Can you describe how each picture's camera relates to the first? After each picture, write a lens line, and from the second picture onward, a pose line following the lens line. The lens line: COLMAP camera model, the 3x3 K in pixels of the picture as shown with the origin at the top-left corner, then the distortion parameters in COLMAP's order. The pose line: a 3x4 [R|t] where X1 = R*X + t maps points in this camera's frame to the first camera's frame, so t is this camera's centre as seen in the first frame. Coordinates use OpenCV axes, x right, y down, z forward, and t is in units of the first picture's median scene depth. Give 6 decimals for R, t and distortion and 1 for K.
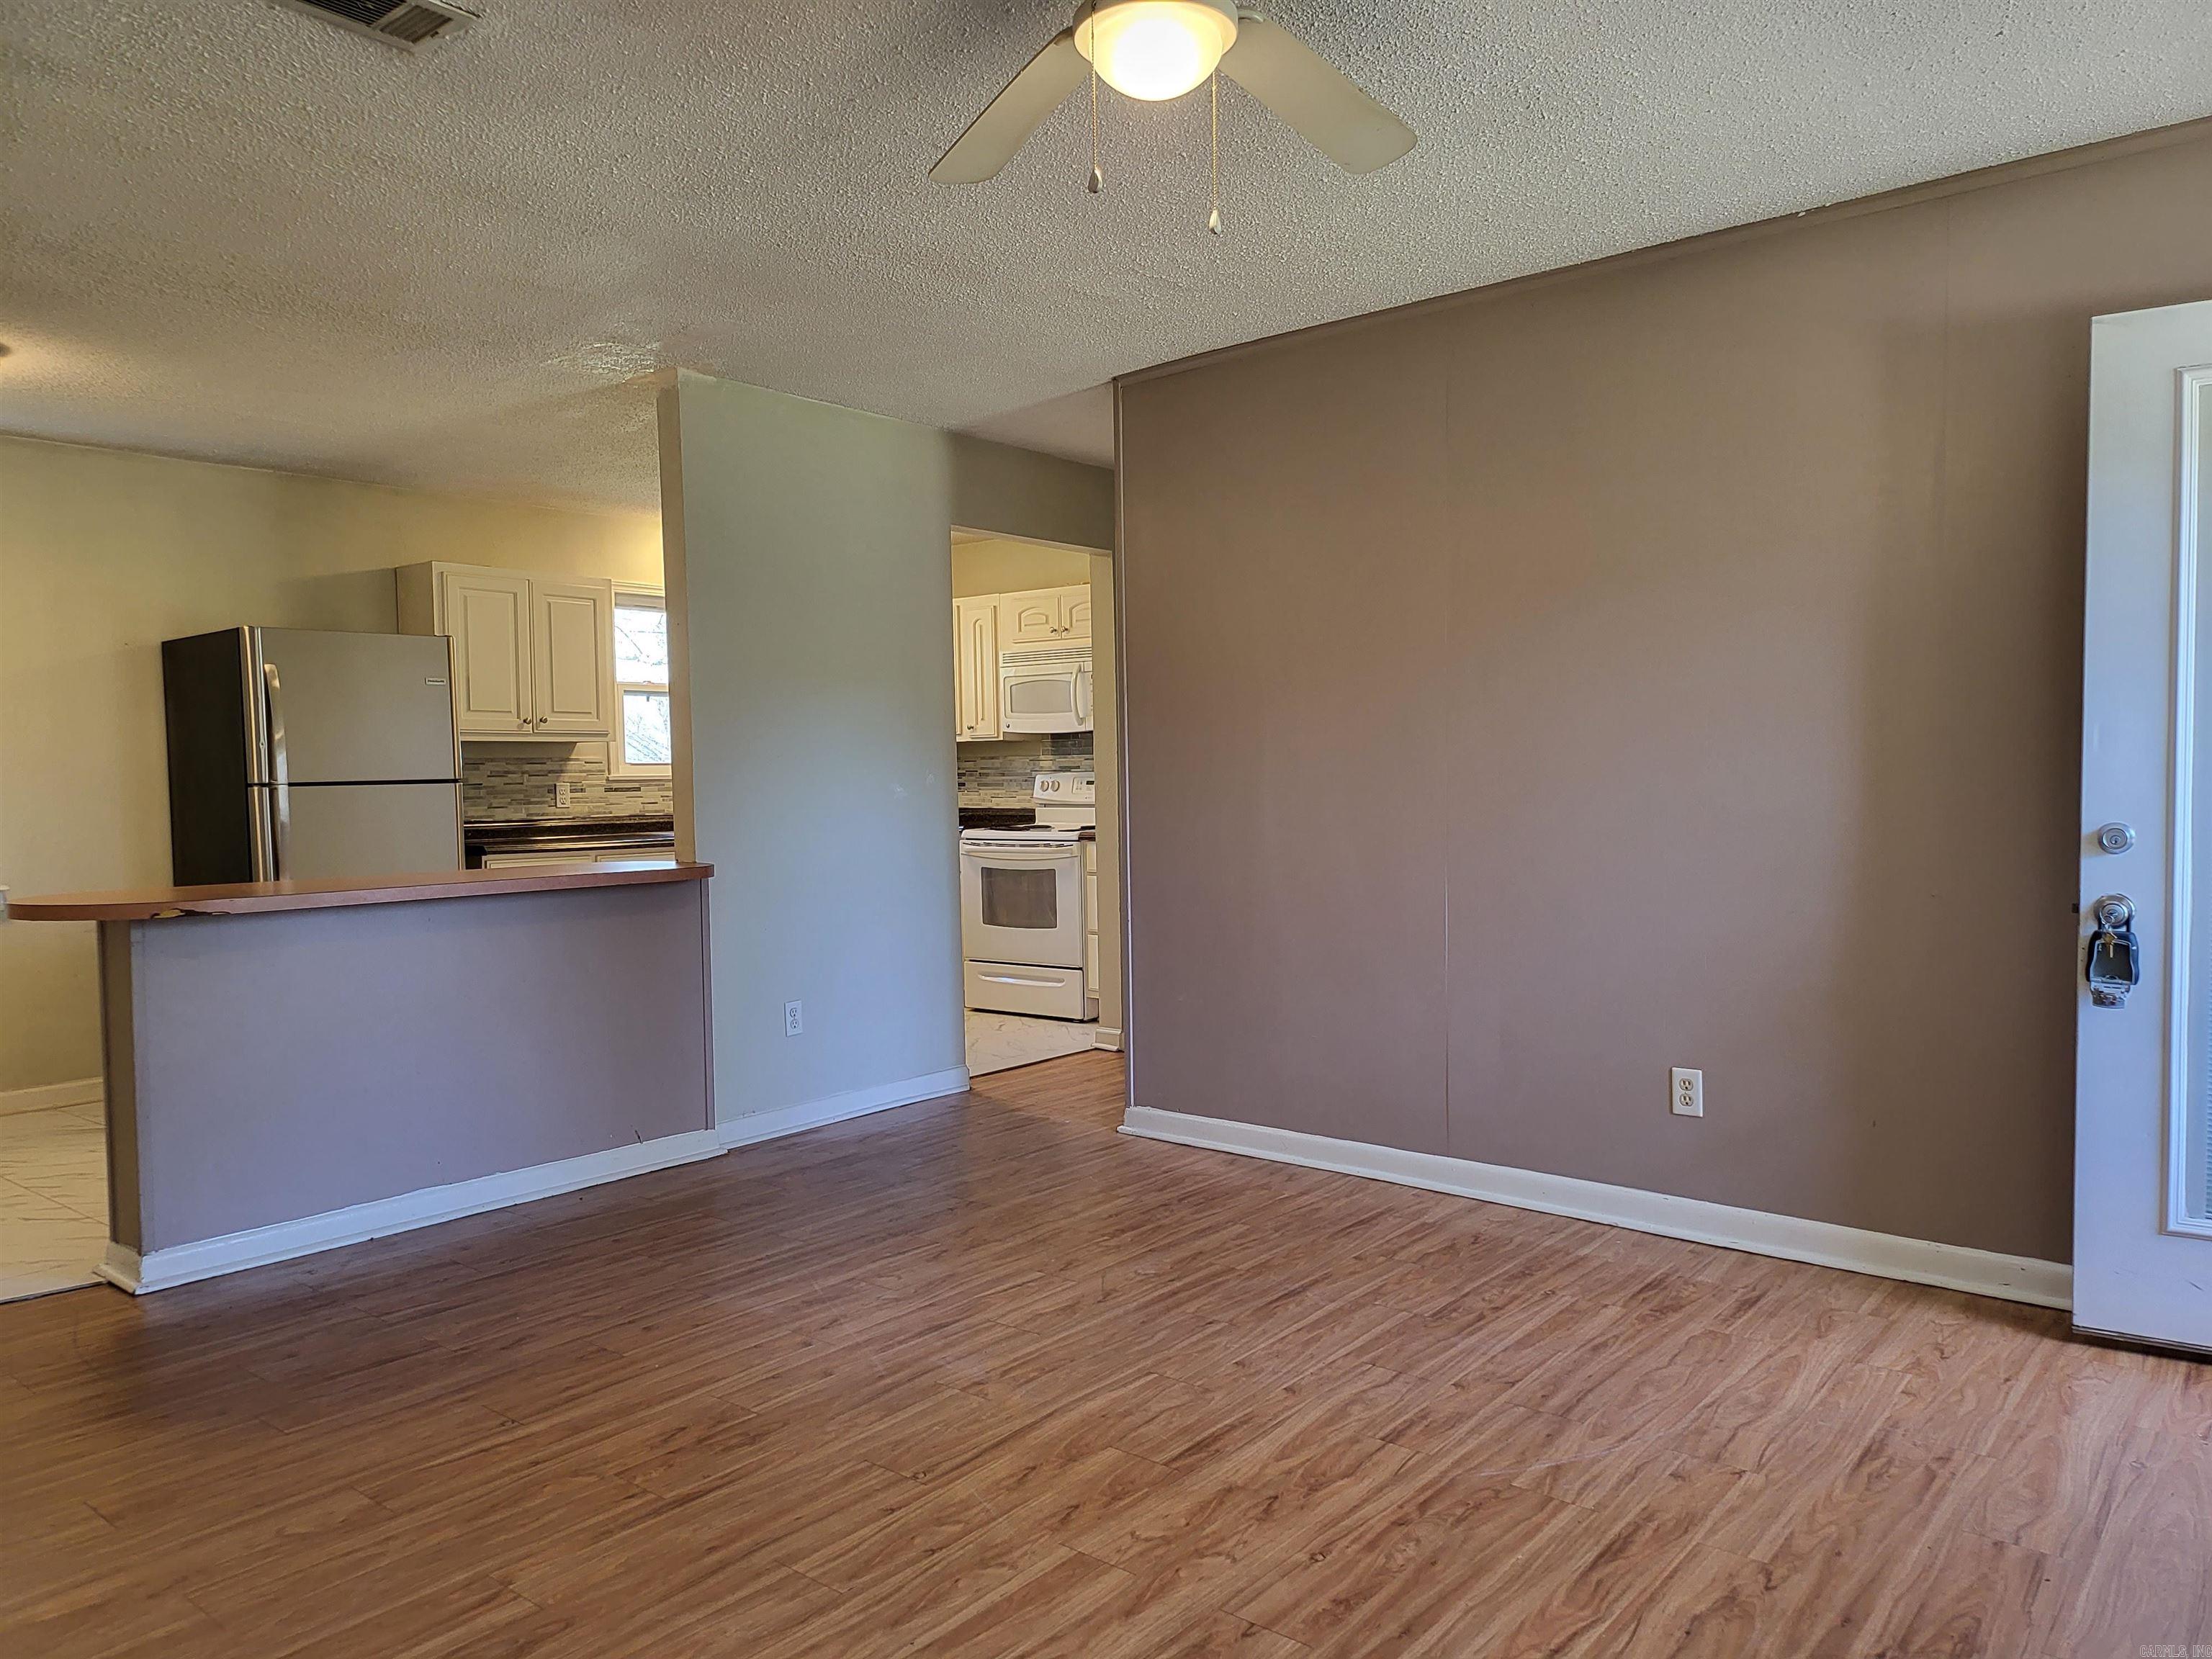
lens RADIAL K [[1545.0, 0, 1125.2], [0, 1545.0, 834.0], [0, 0, 1]] dist [0.066629, -0.062012]
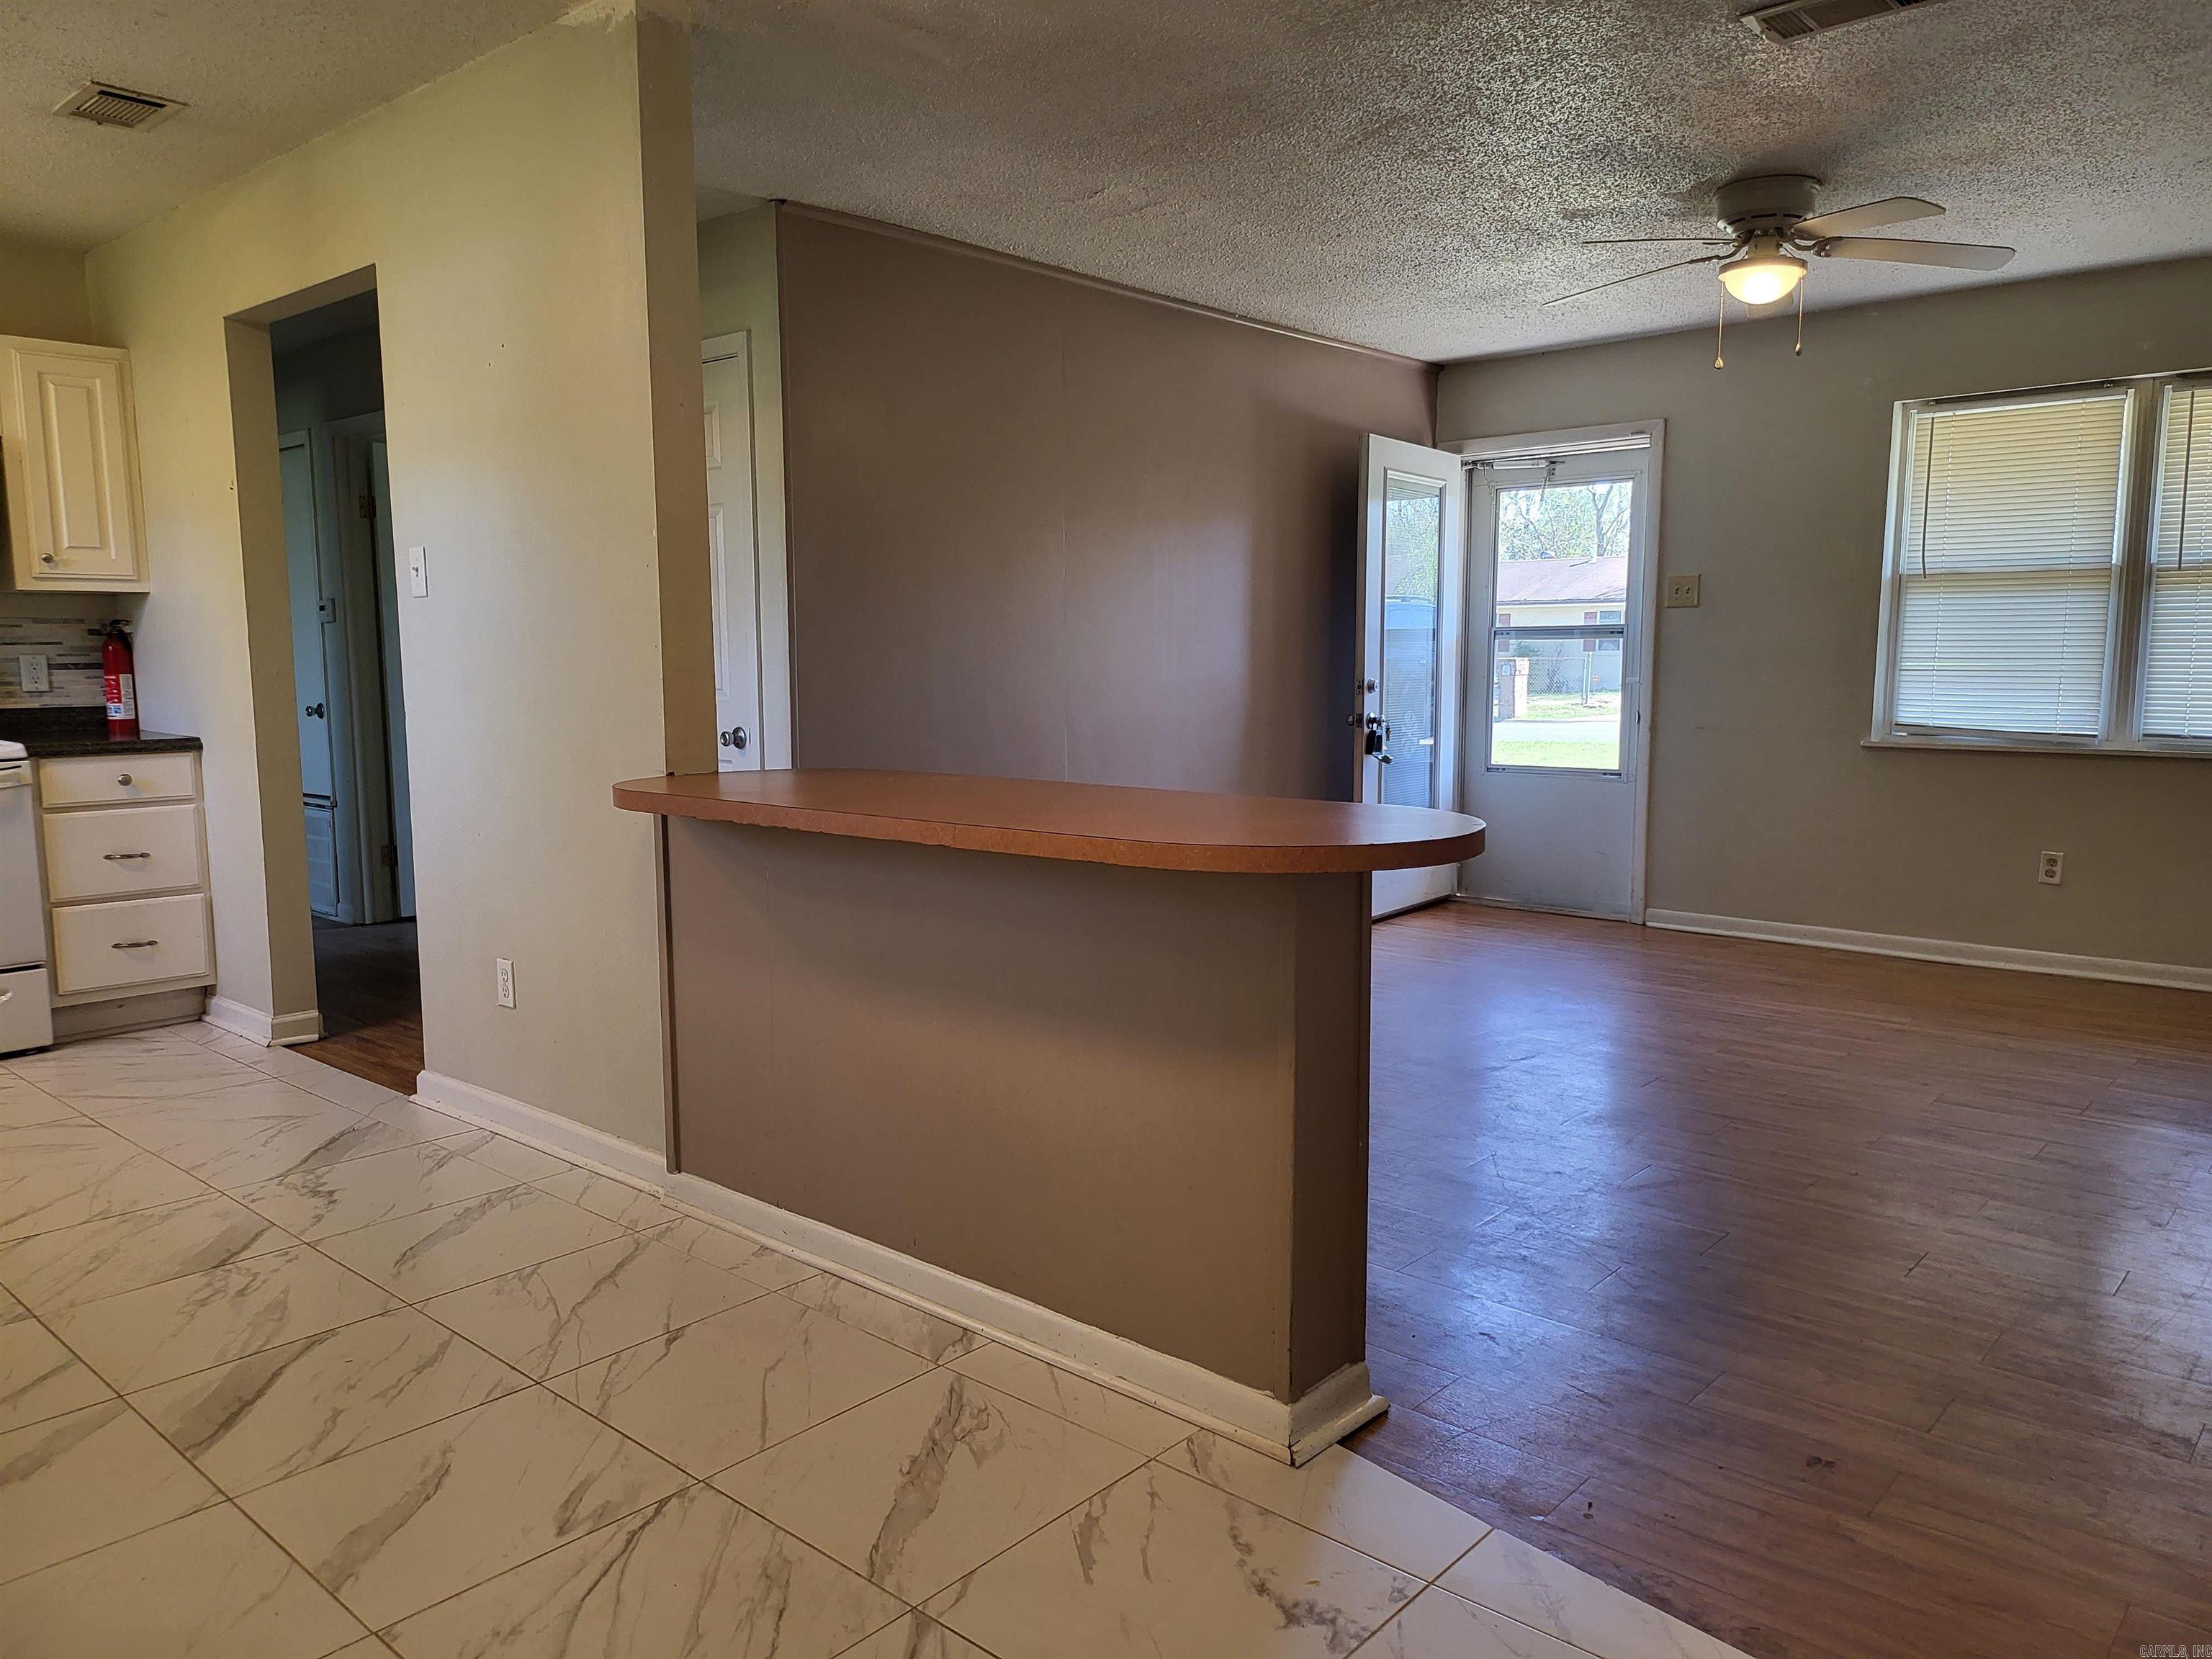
lens RADIAL K [[1545.0, 0, 1112.3], [0, 1545.0, 829.0], [0, 0, 1]] dist [0.066629, -0.062012]
pose [[0.044190, -0.099807, 0.994025, -1.050180], [0.042228, 0.994294, 0.097957, -0.017603], [-0.998130, 0.037647, 0.048152, 0.887212]]
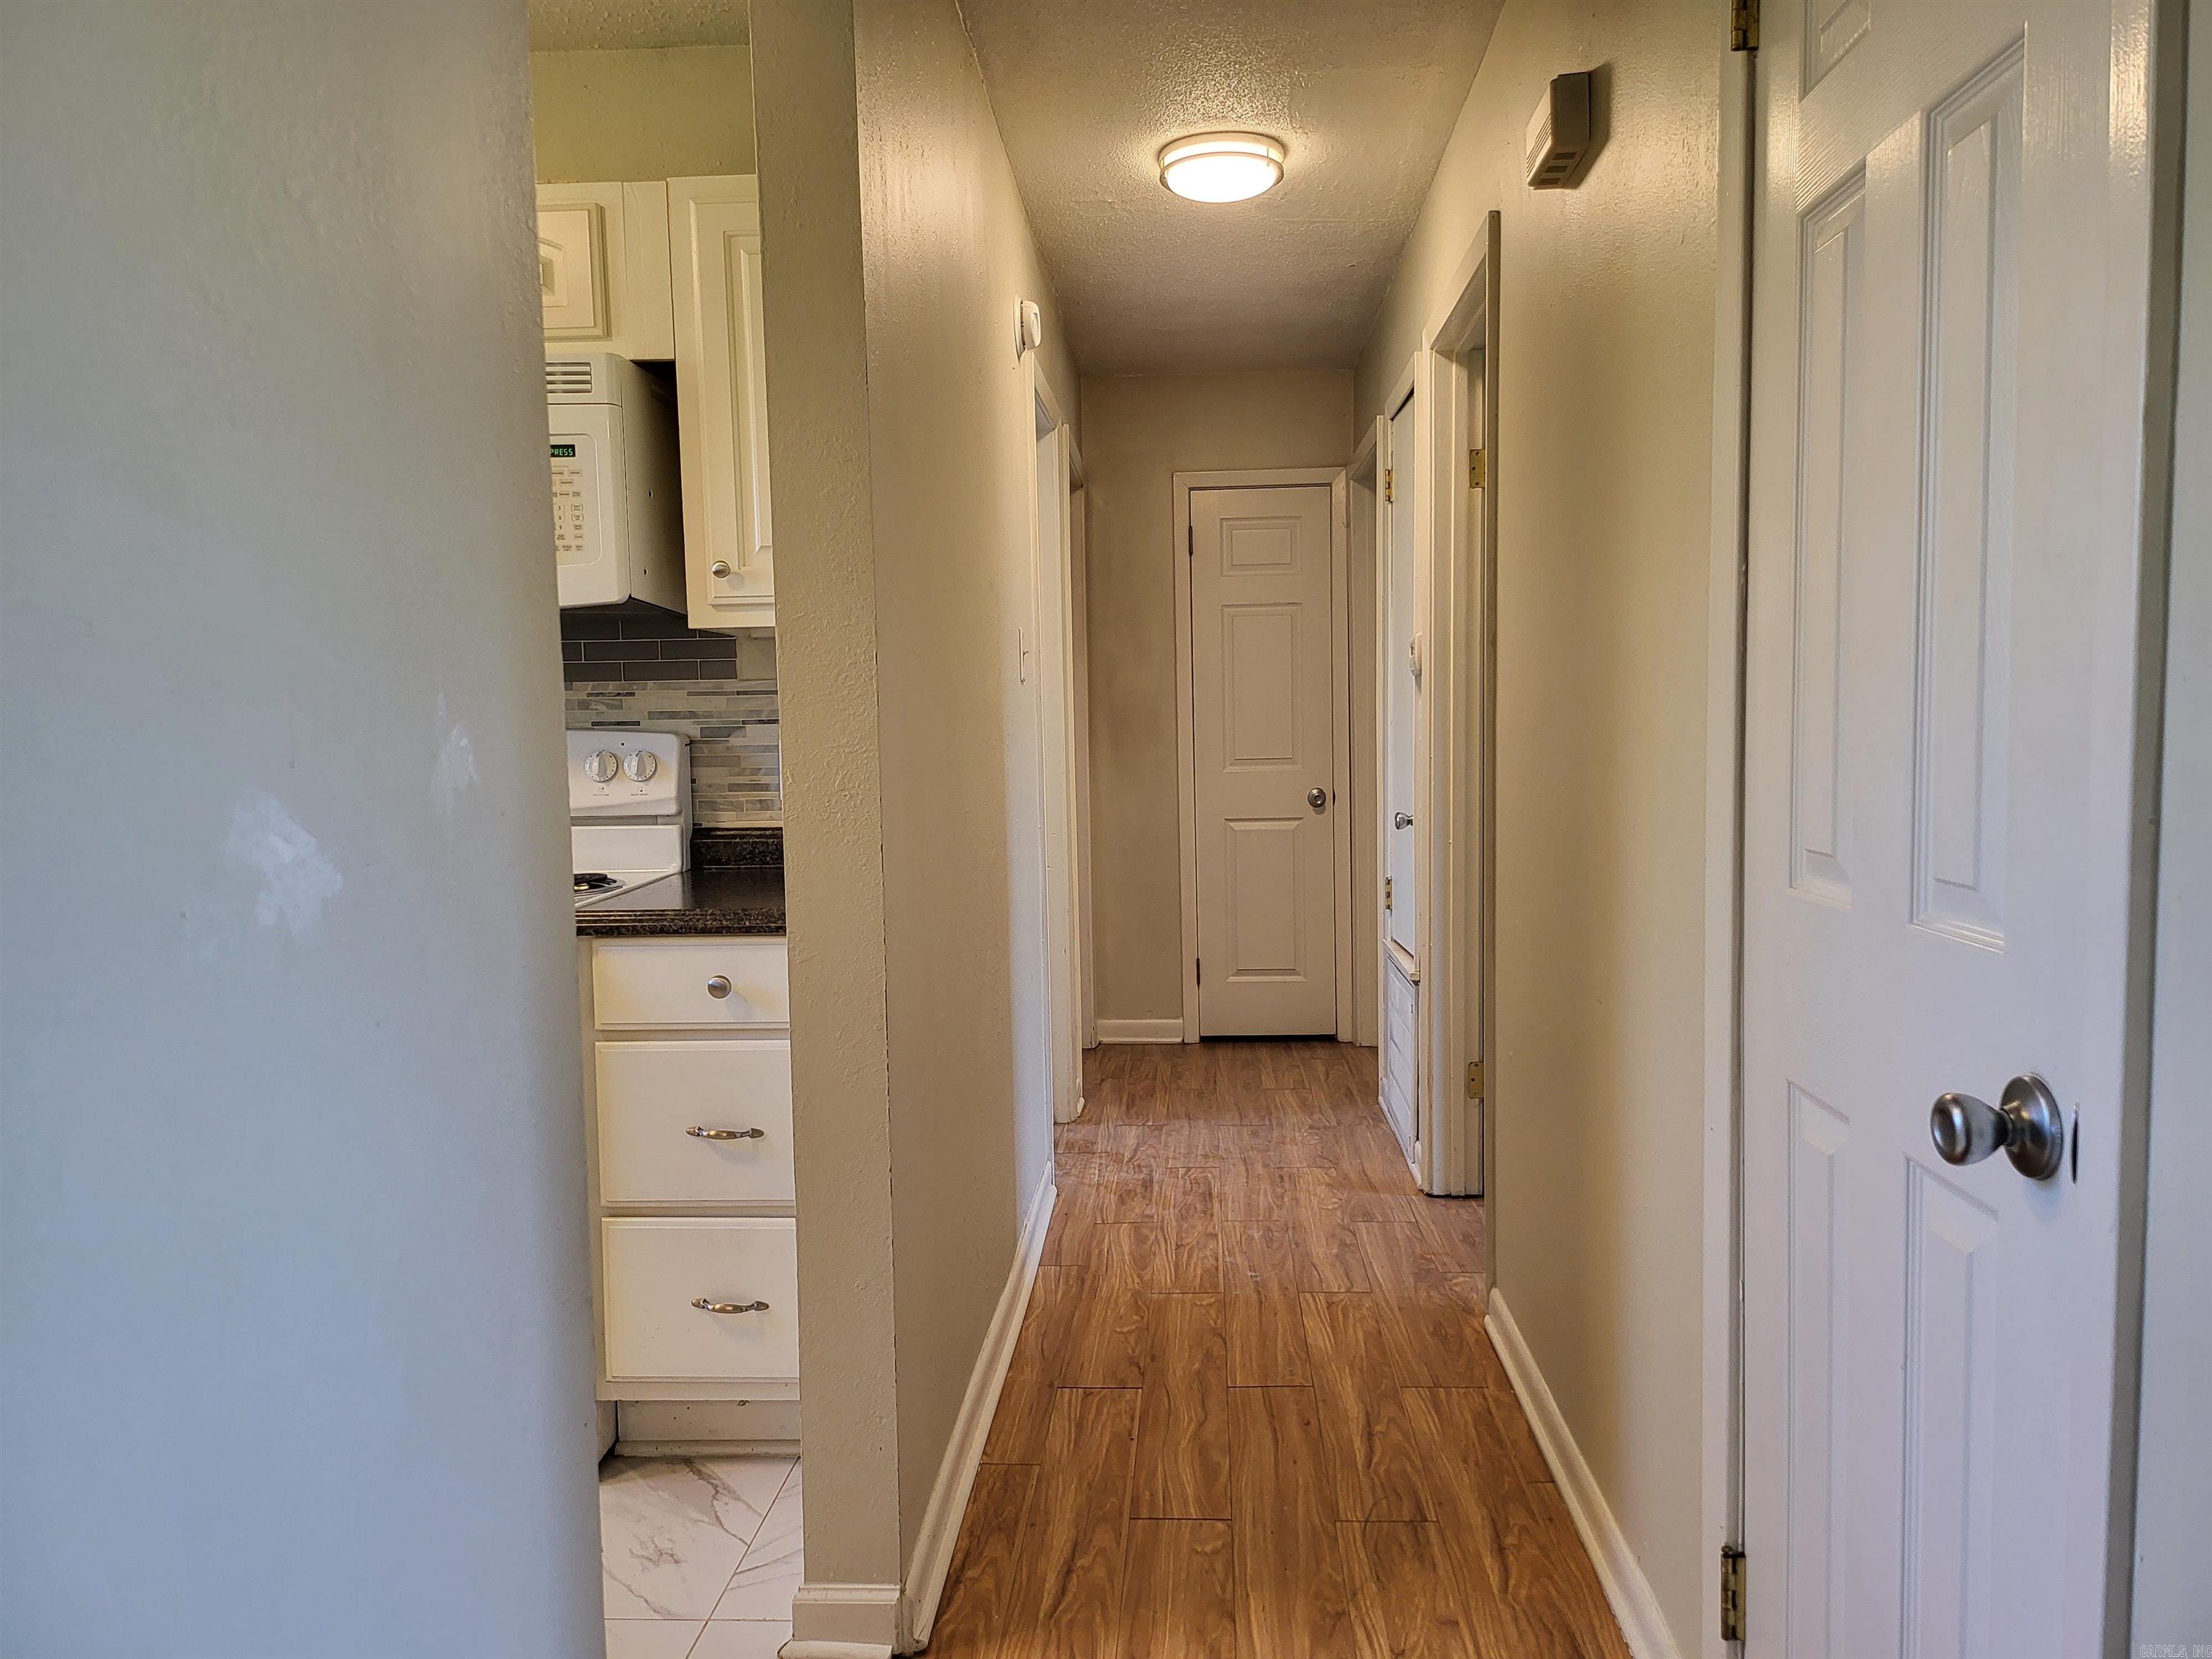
lens RADIAL K [[1545.0, 0, 1102.4], [0, 1545.0, 838.8], [0, 0, 1]] dist [0.066629, -0.062012]
pose [[0.816250, -0.042649, 0.576122, -0.204790], [0.028870, 0.999037, 0.033053, -0.040160], [-0.576977, -0.010347, 0.816695, 1.092506]]
